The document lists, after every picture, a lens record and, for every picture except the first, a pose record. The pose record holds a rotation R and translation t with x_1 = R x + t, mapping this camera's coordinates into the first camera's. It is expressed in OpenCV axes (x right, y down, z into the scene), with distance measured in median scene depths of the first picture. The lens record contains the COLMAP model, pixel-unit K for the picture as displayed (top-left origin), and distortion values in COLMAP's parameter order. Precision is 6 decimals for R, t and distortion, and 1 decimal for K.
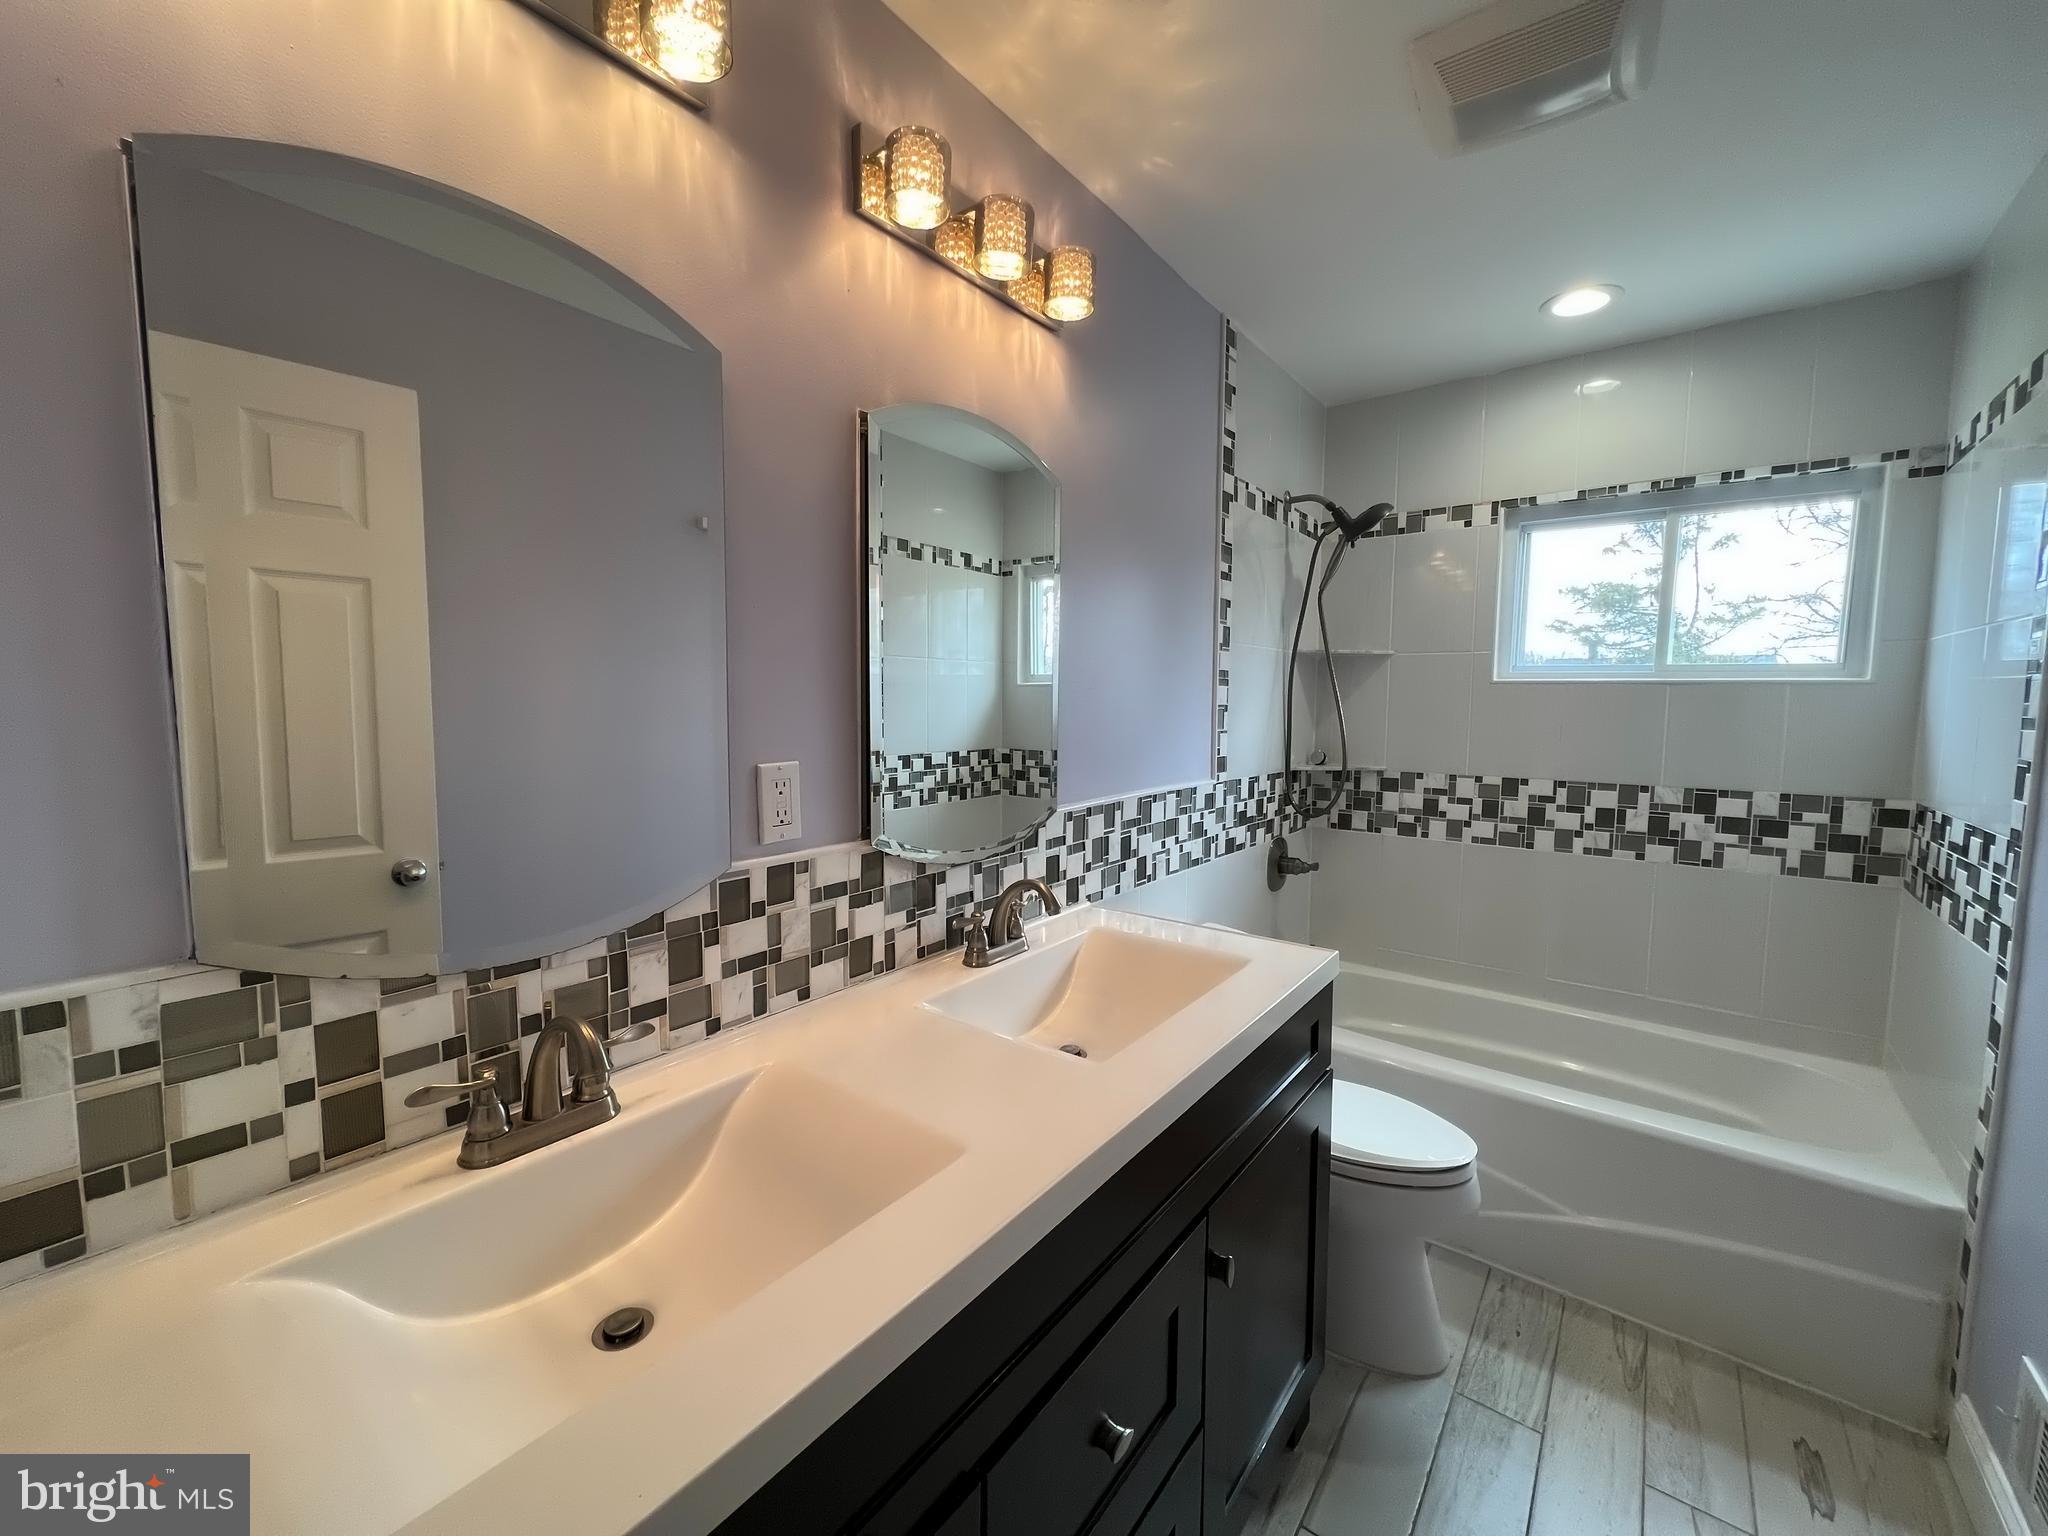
lens RADIAL K [[815.2, 0, 1016.6], [0, 815.2, 765.3], [0, 0, 1]] dist [-0.000790, 0.000439]
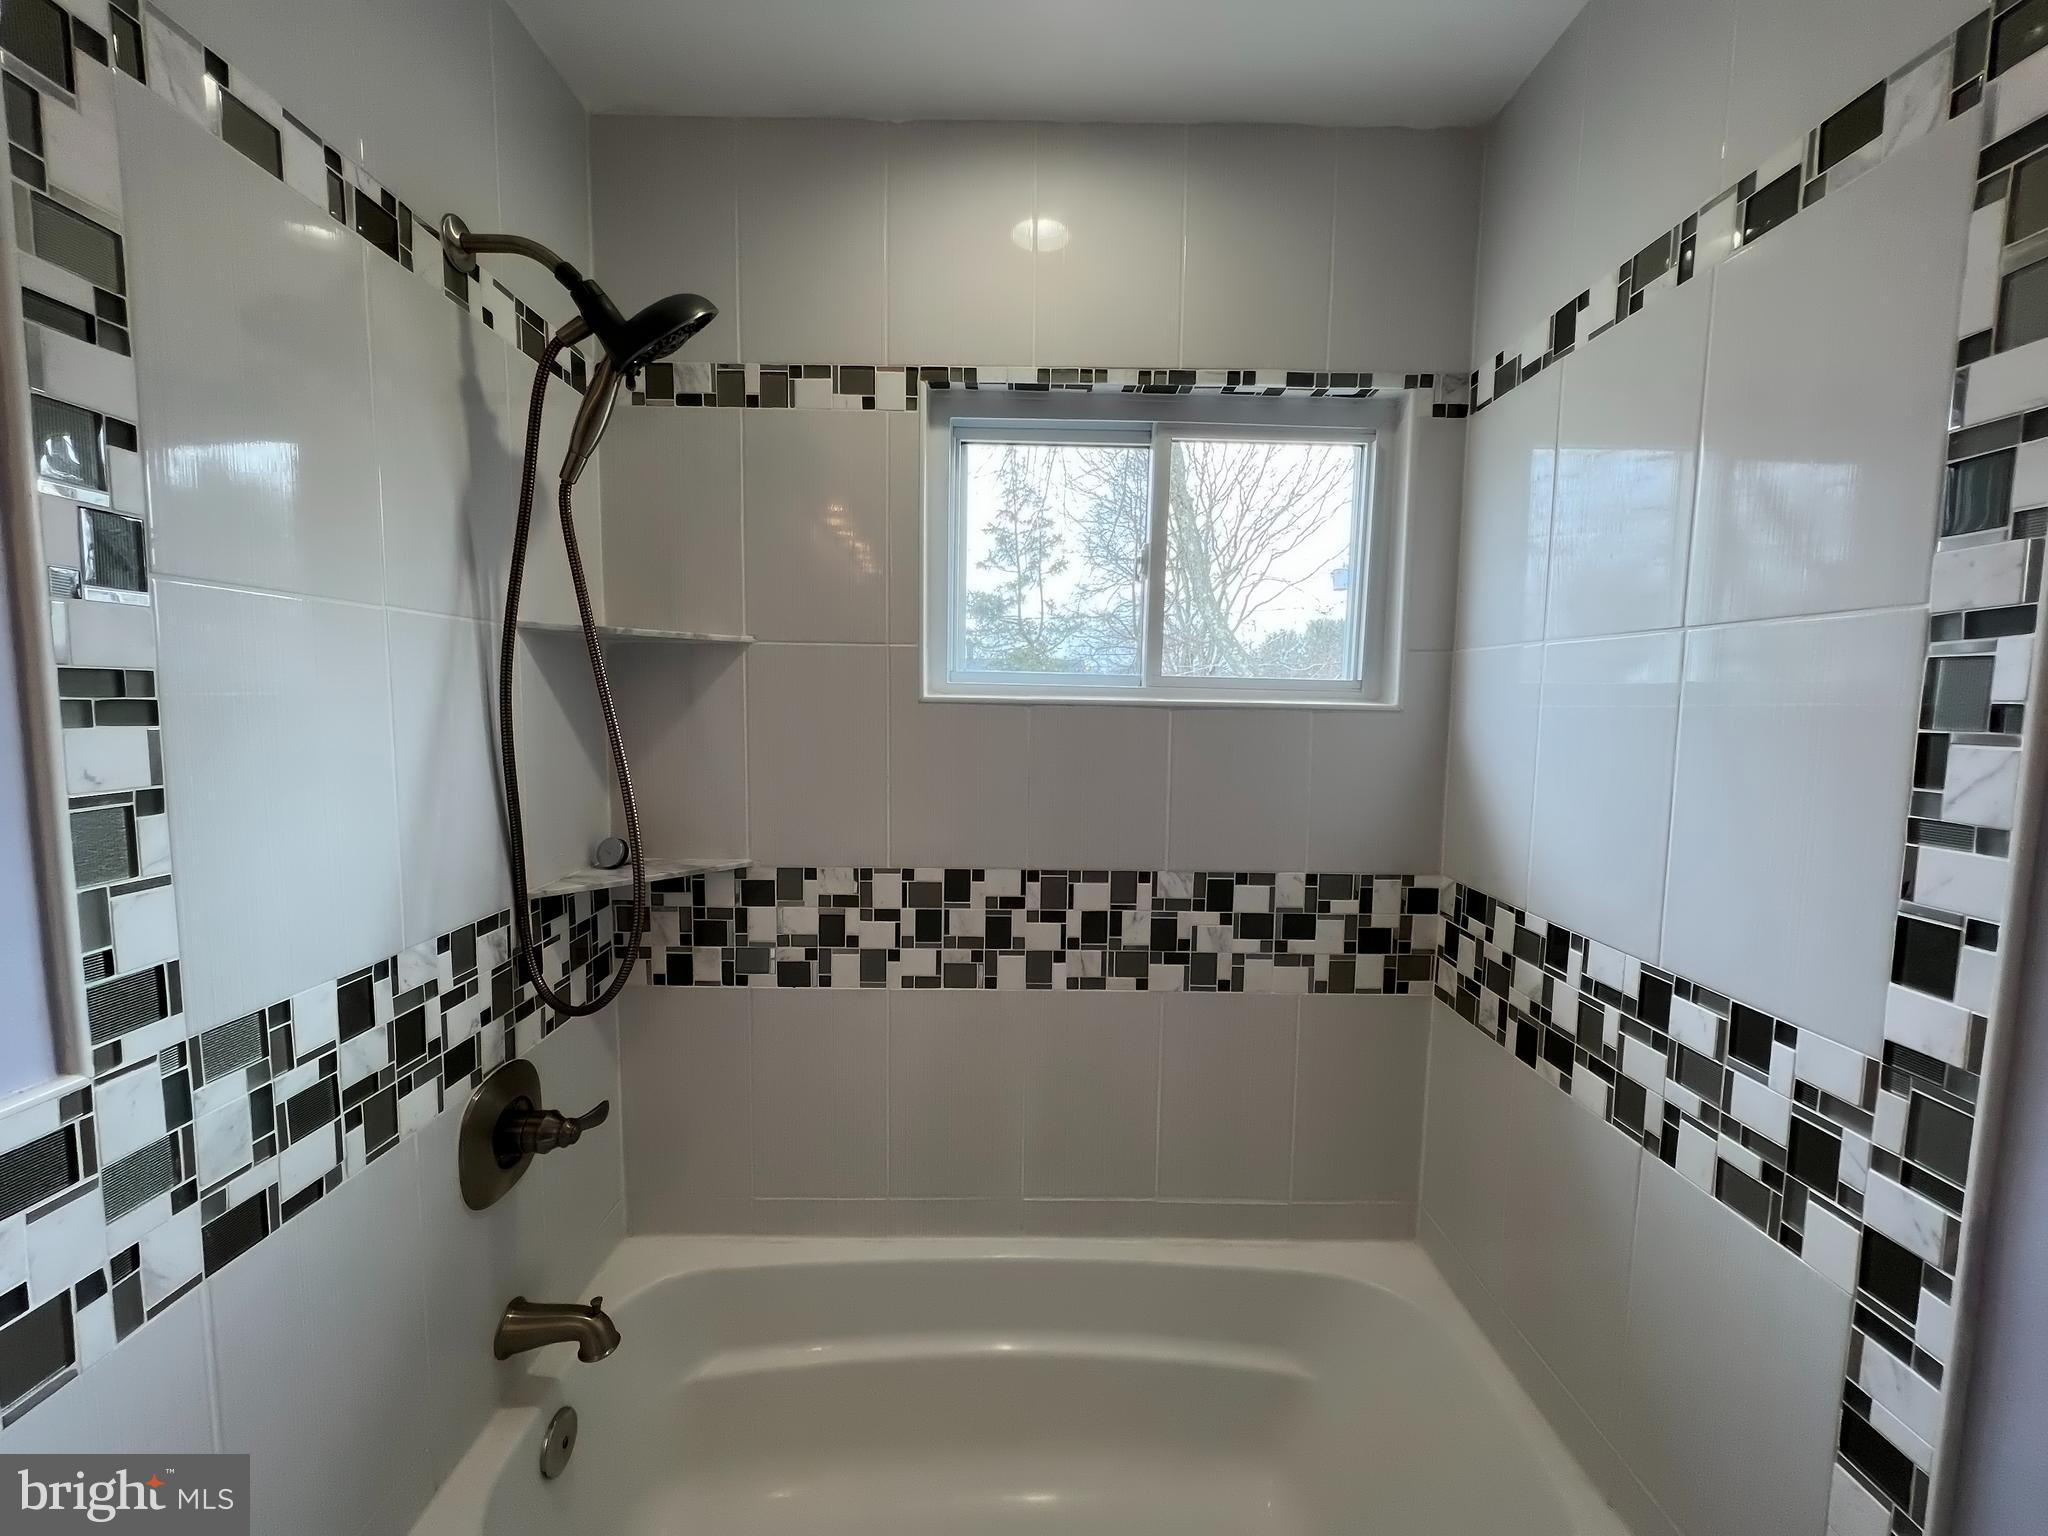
lens RADIAL K [[815.2, 0, 1016.6], [0, 815.2, 765.3], [0, 0, 1]] dist [-0.000790, 0.000439]
pose [[0.781860, -0.050210, 0.621429, 0.306930], [0.043503, 0.998716, 0.025960, -0.074110], [-0.621935, 0.006737, 0.783040, 0.561663]]
